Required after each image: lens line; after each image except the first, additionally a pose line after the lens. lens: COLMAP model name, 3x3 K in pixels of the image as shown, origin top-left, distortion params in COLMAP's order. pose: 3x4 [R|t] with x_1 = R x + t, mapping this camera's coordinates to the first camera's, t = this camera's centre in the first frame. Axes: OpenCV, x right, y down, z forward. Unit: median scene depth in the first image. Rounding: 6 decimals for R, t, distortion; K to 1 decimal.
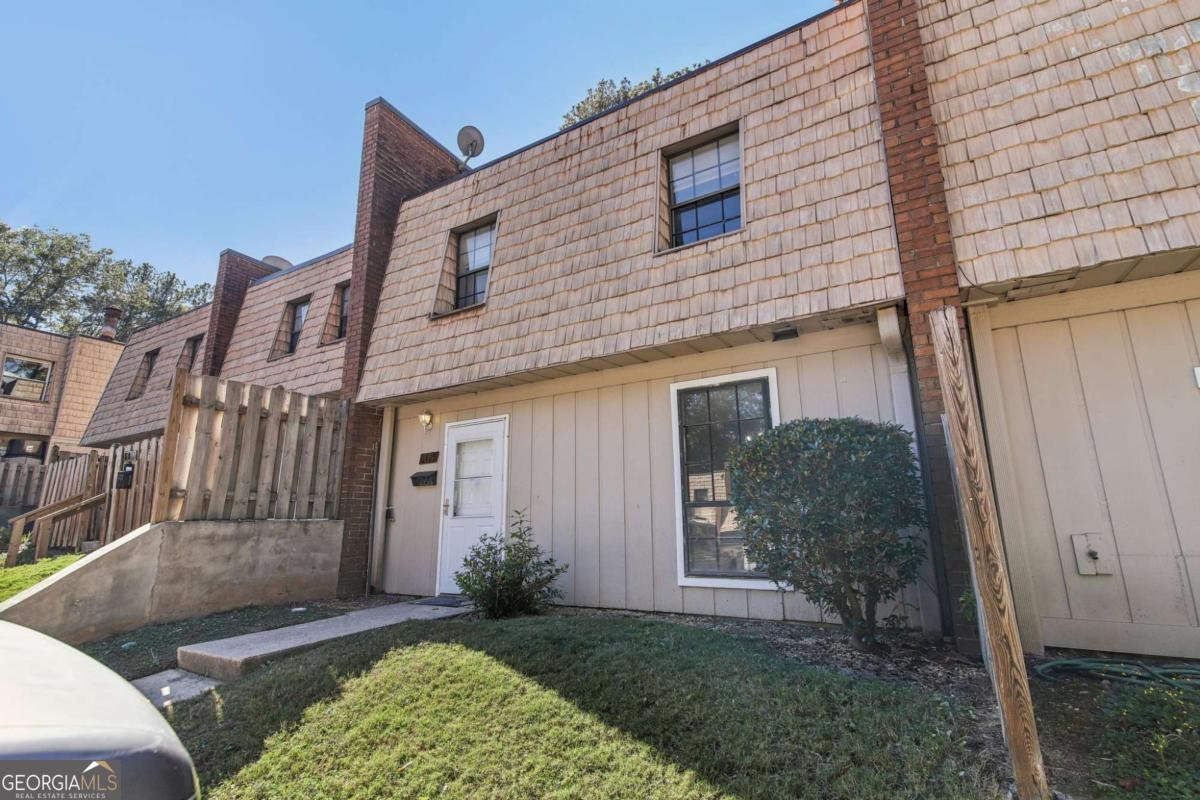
lens RADIAL K [[547.5, 0, 600.0], [0, 547.5, 400.0], [0, 0, 1]] dist [0.027748, 0.000051]
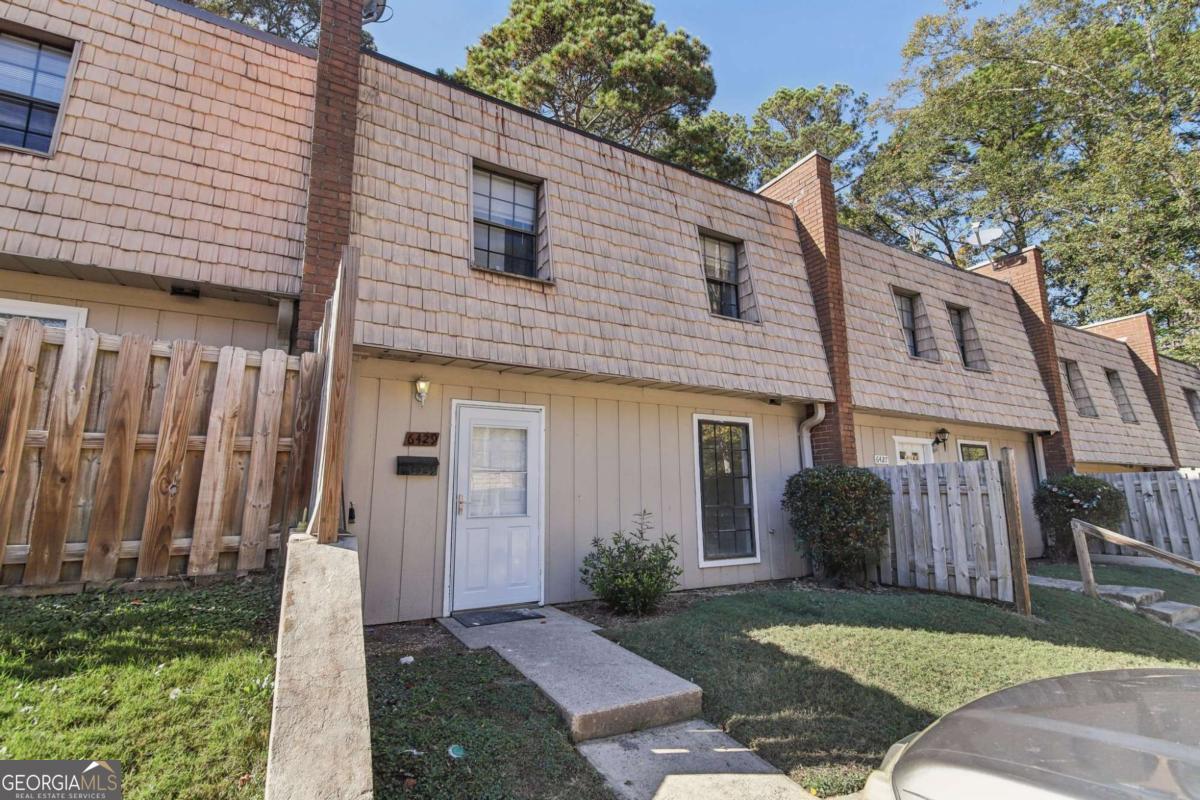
lens RADIAL K [[547.5, 0, 600.0], [0, 547.5, 400.0], [0, 0, 1]] dist [0.027748, 0.000051]
pose [[0.500021, 0.163378, 0.850462, -1.093681], [-0.195980, 0.977914, -0.072638, 0.077351], [-0.843546, -0.130353, 0.520997, 0.519351]]
